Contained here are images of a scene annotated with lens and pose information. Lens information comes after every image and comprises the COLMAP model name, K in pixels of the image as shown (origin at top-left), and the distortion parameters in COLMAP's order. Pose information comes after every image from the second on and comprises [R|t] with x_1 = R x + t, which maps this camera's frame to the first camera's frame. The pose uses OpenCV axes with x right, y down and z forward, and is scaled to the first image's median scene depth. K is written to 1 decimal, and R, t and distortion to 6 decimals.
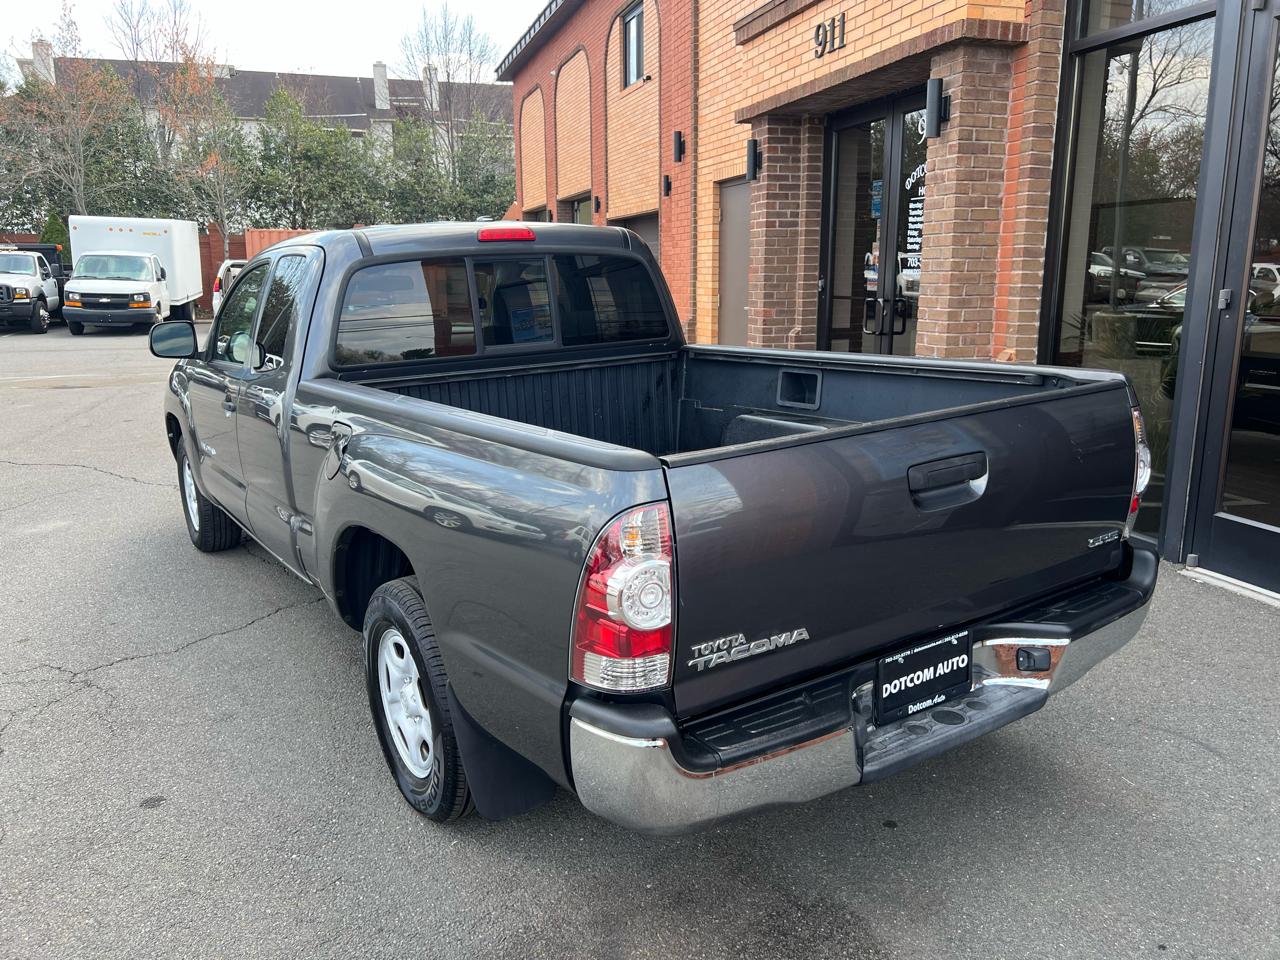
lens RADIAL K [[966.1, 0, 641.4], [0, 966.1, 476.1], [0, 0, 1]] dist [0.049031, -0.052880]
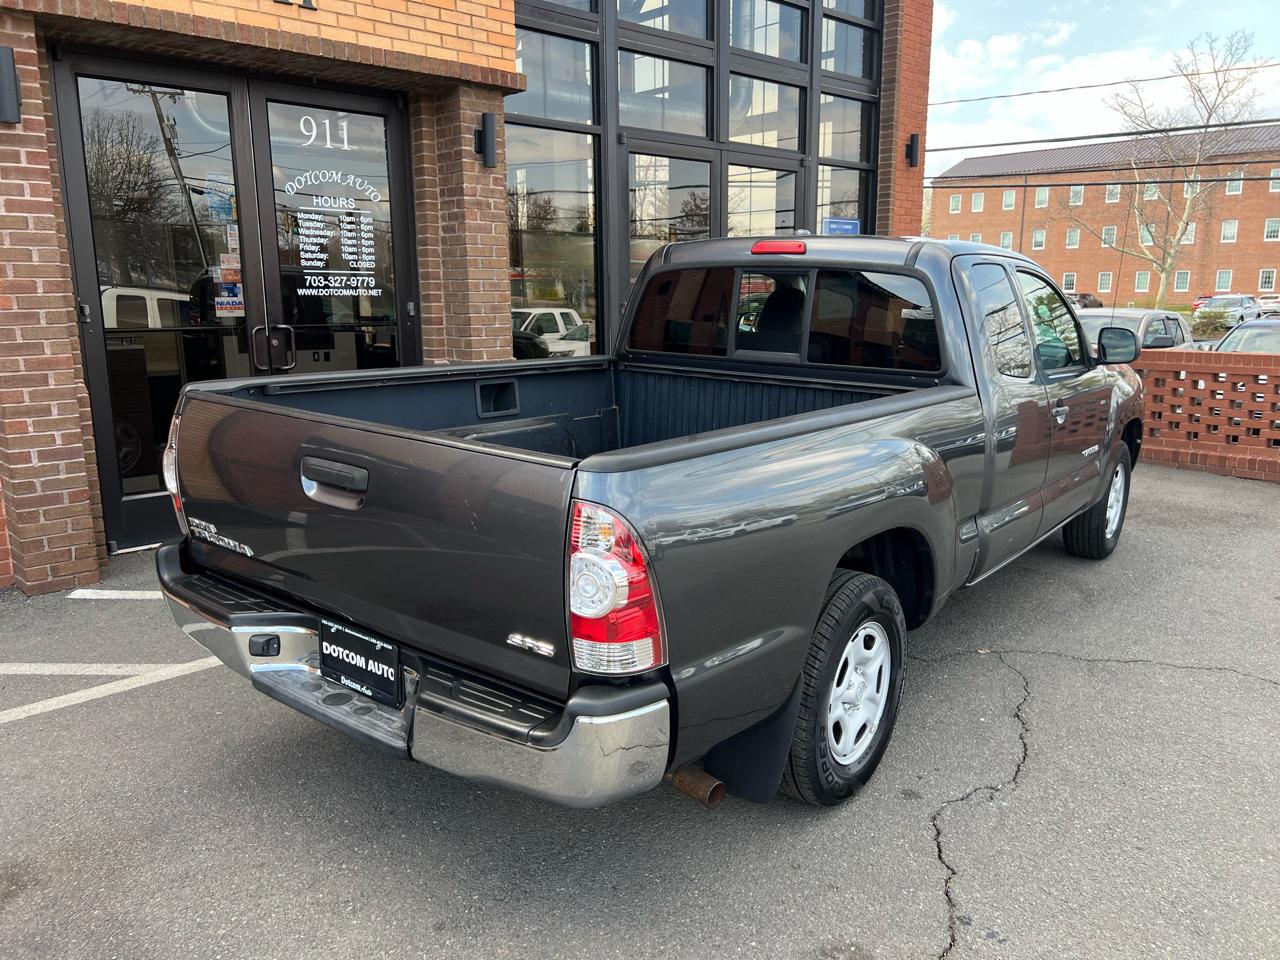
lens RADIAL K [[966.1, 0, 642.1], [0, 966.1, 484.0], [0, 0, 1]] dist [0.049031, -0.052880]
pose [[-0.440025, -0.169294, 0.881883, -0.751820], [0.194390, 0.940824, 0.277601, -0.270978], [-0.876693, 0.293581, -0.381077, 1.306322]]
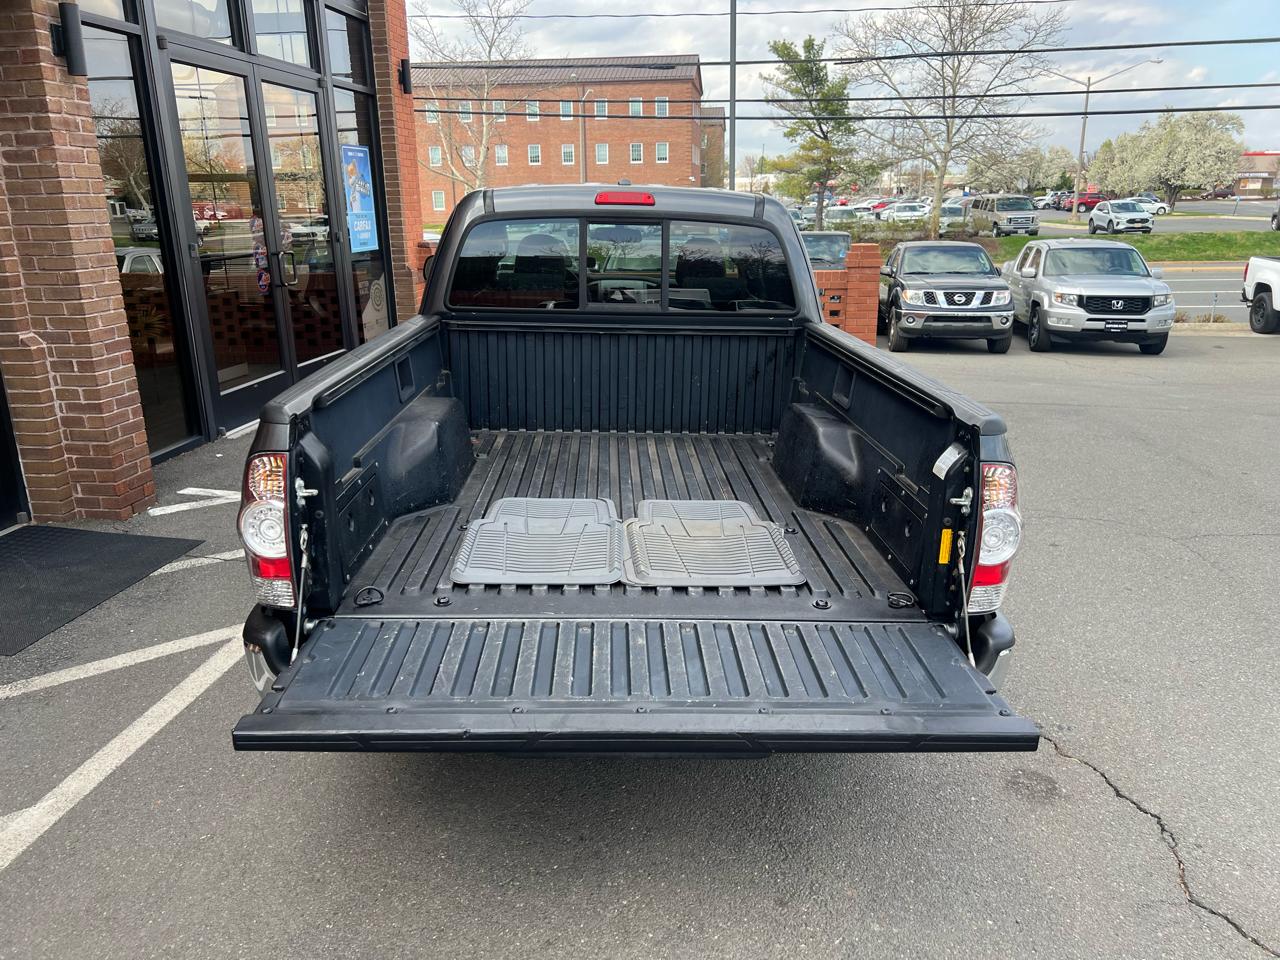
lens RADIAL K [[966.1, 0, 645.0], [0, 966.1, 478.5], [0, 0, 1]] dist [0.049031, -0.052880]
pose [[-0.911418, -0.098298, 0.399569, -0.481712], [0.101828, 0.886965, 0.450471, -0.352748], [-0.398684, 0.451255, -0.798386, 1.553055]]
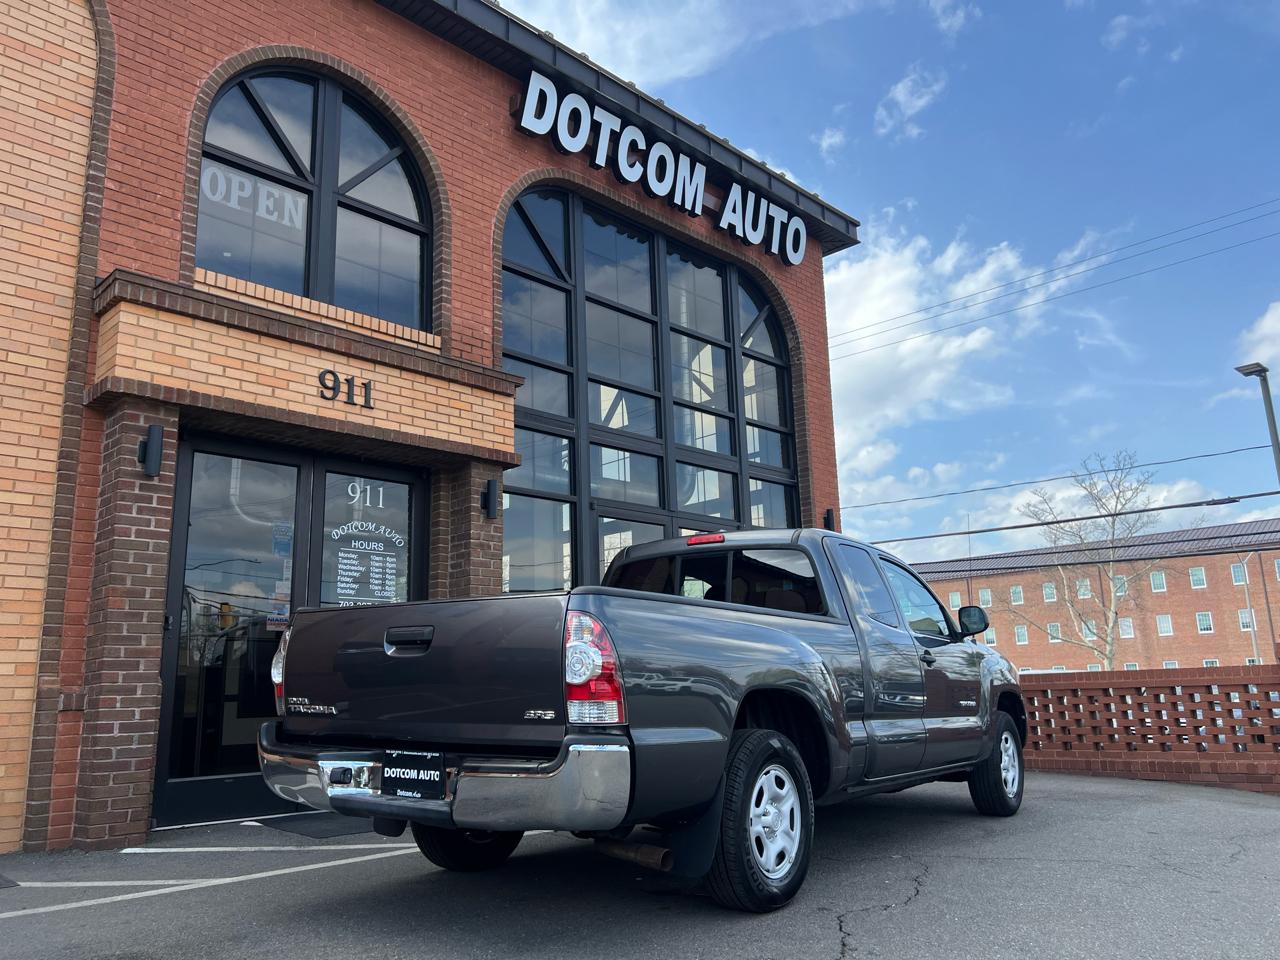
lens RADIAL K [[966.1, 0, 645.8], [0, 966.1, 487.9], [0, 0, 1]] dist [0.049031, -0.052880]
pose [[-0.468598, 0.207059, 0.858803, -0.961734], [0.215670, 0.969542, -0.116079, -0.173374], [-0.856681, 0.130824, -0.498982, 1.431537]]
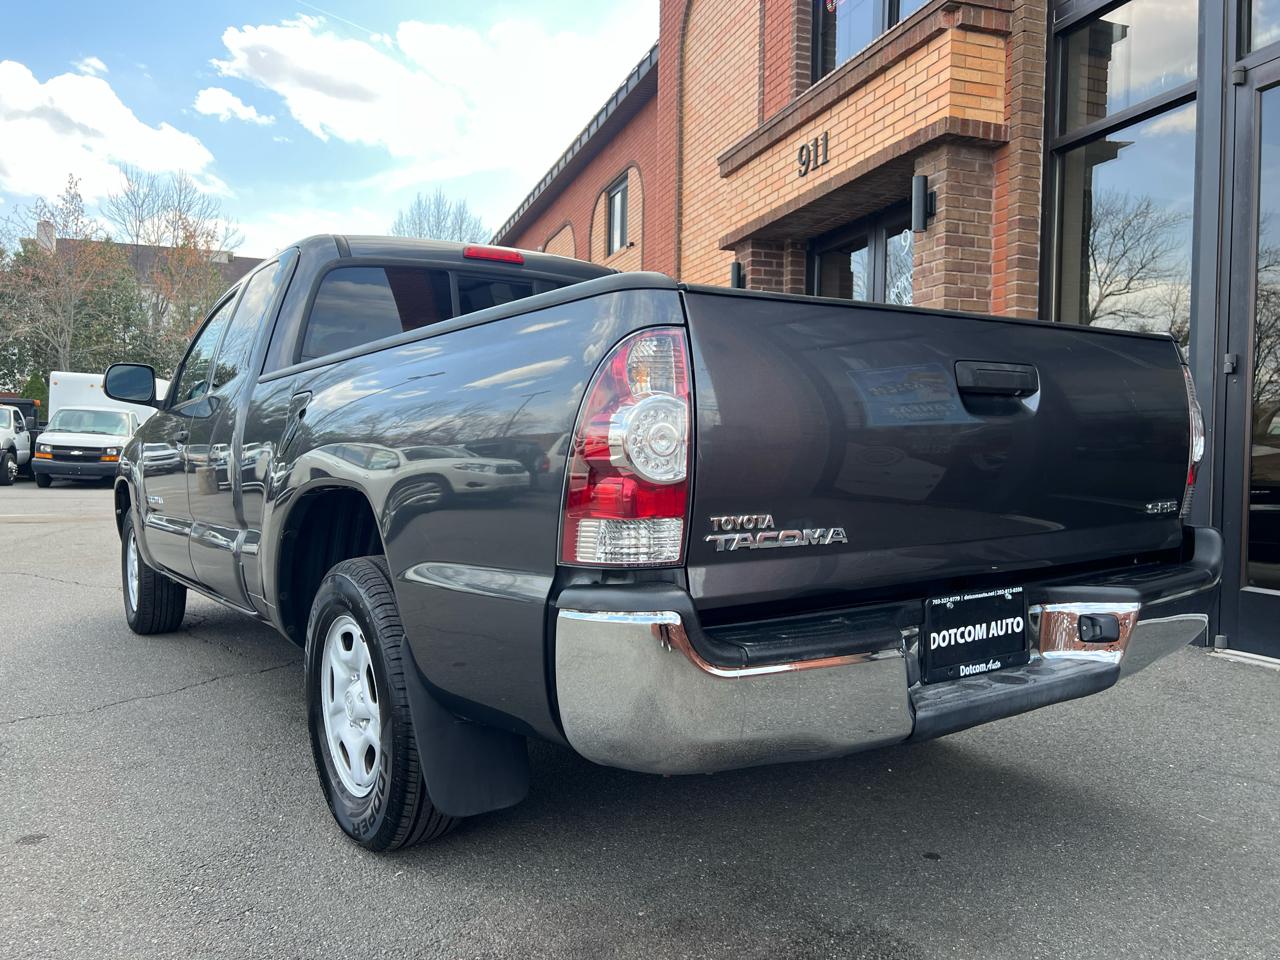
lens RADIAL K [[966.1, 0, 642.8], [0, 966.1, 480.7], [0, 0, 1]] dist [0.049031, -0.052880]
pose [[0.999389, 0.021942, 0.027191, -0.008729], [-0.016490, 0.982303, -0.186569, 0.094692], [-0.030803, 0.186007, 0.982065, 0.064059]]
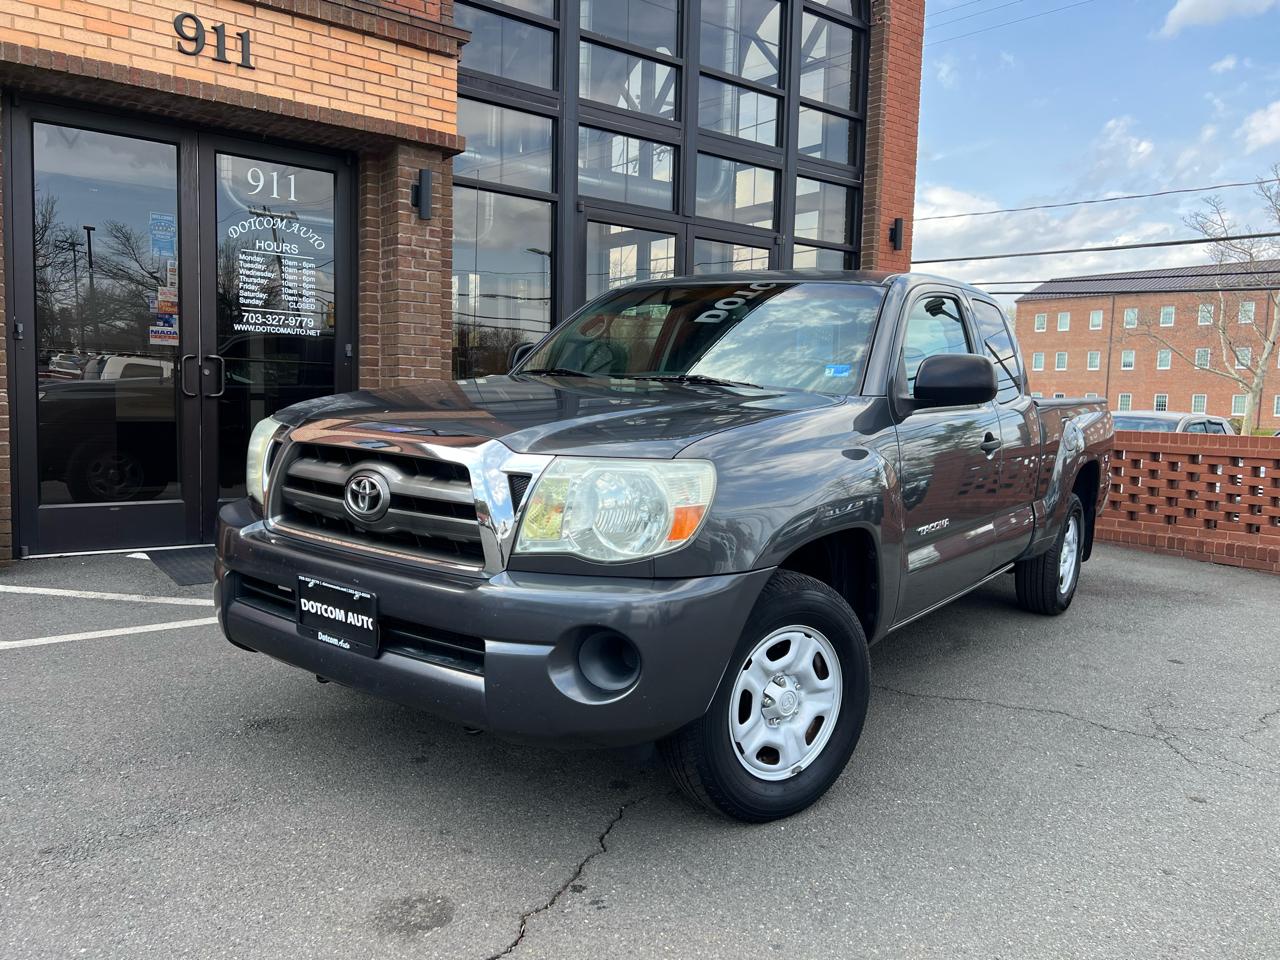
lens RADIAL K [[966.1, 0, 637.6], [0, 966.1, 478.3], [0, 0, 1]] dist [0.049031, -0.052880]
pose [[-0.350426, -0.080925, 0.933088, -0.841003], [0.170179, 0.974175, 0.148400, -0.169617], [-0.921000, 0.210795, -0.327605, 1.154976]]
